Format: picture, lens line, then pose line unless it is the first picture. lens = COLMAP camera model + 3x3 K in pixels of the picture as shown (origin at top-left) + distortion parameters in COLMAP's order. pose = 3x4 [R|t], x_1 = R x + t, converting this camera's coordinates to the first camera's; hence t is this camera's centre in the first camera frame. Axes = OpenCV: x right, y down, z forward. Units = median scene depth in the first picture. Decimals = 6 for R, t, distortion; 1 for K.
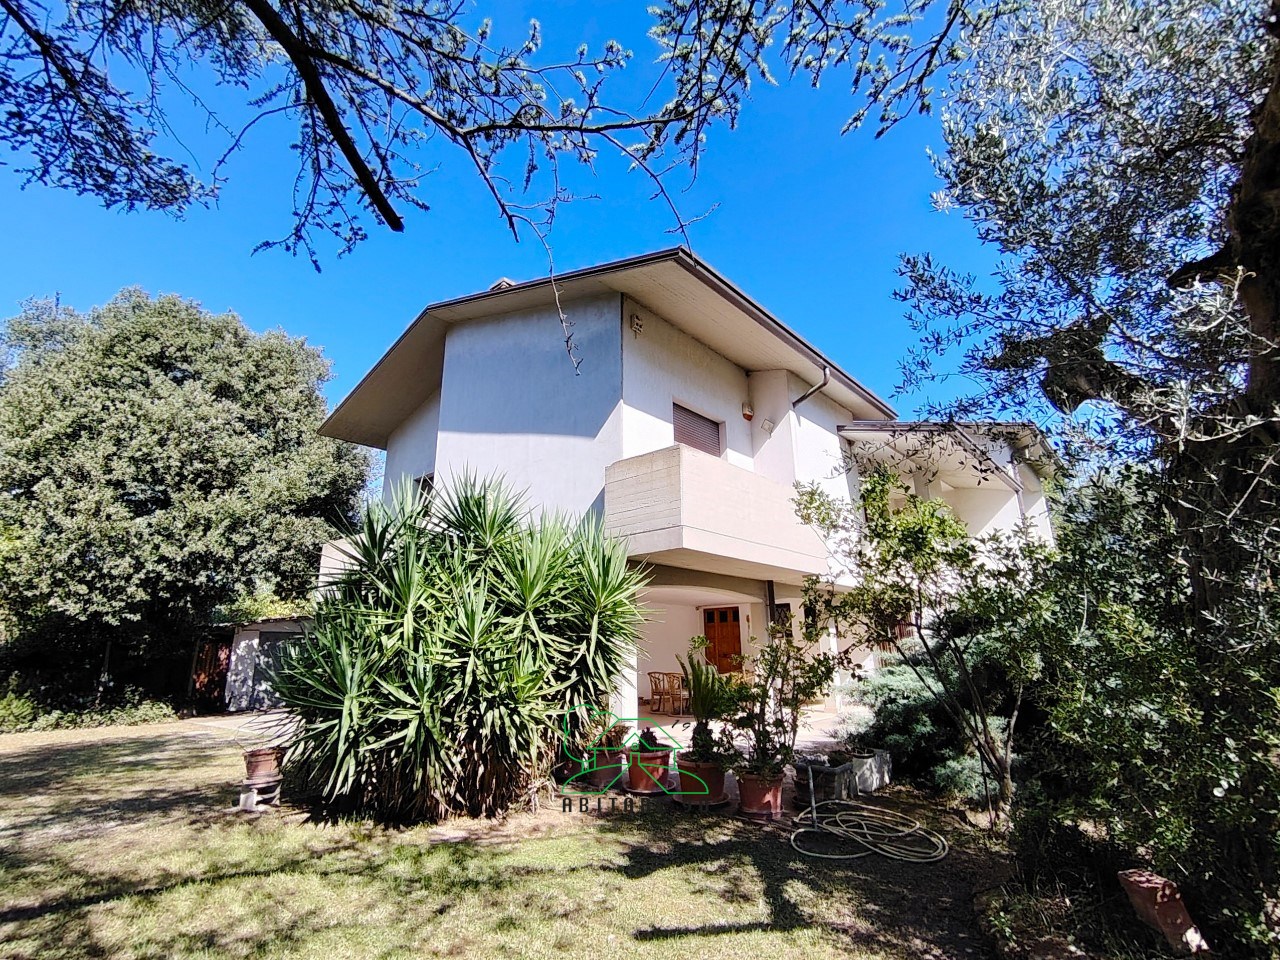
lens RADIAL K [[588.0, 0, 640.0], [0, 588.0, 480.0], [0, 0, 1]] dist [-0.008491, -0.000747]
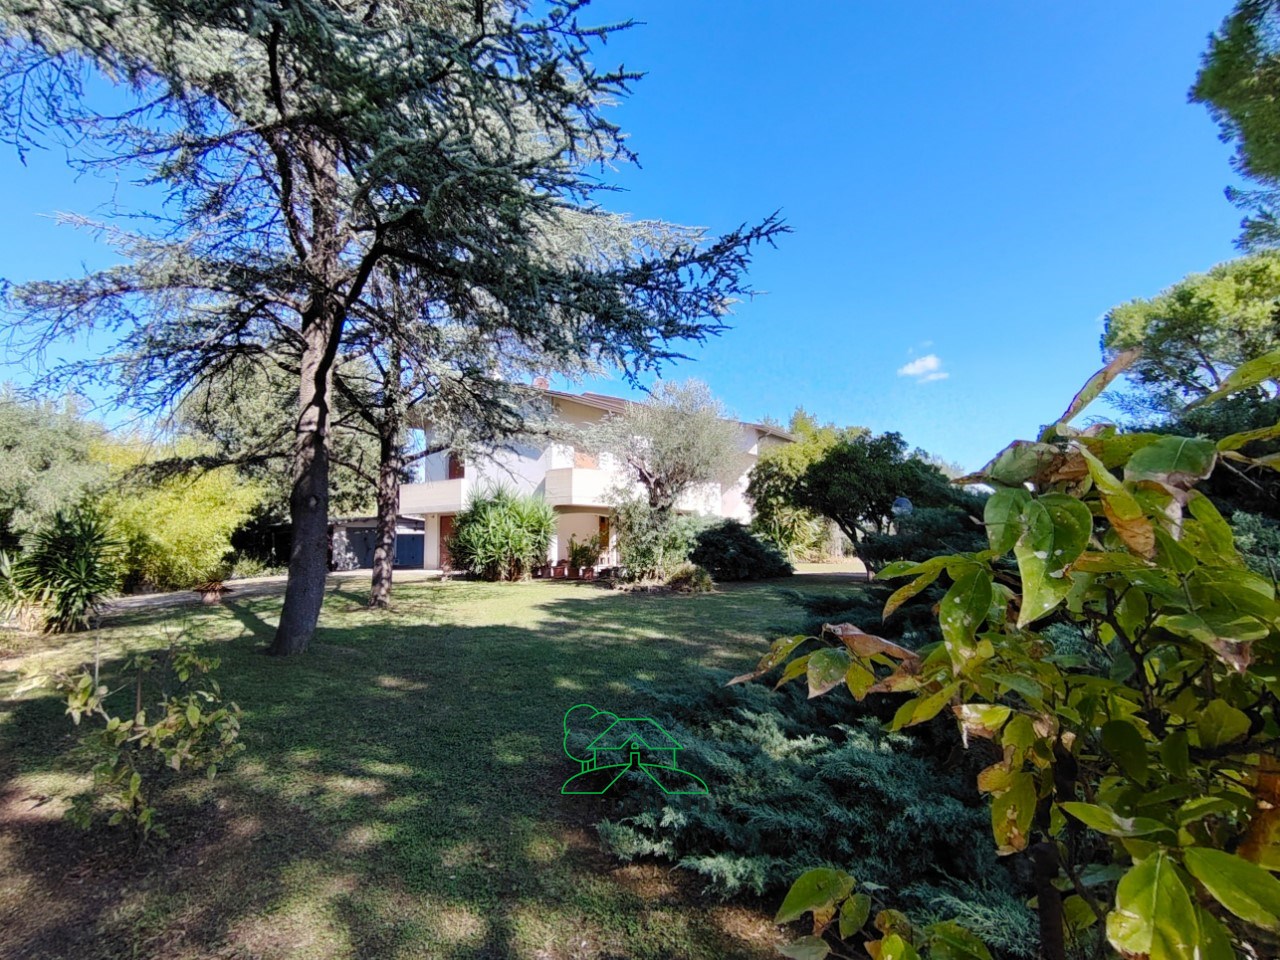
lens RADIAL K [[588.0, 0, 640.0], [0, 588.0, 480.0], [0, 0, 1]] dist [-0.008491, -0.000747]
pose [[0.995493, 0.011479, 0.094137, 0.157134], [-0.028232, 0.983514, 0.178616, -0.655985], [-0.090535, -0.180468, 0.979405, -2.297045]]
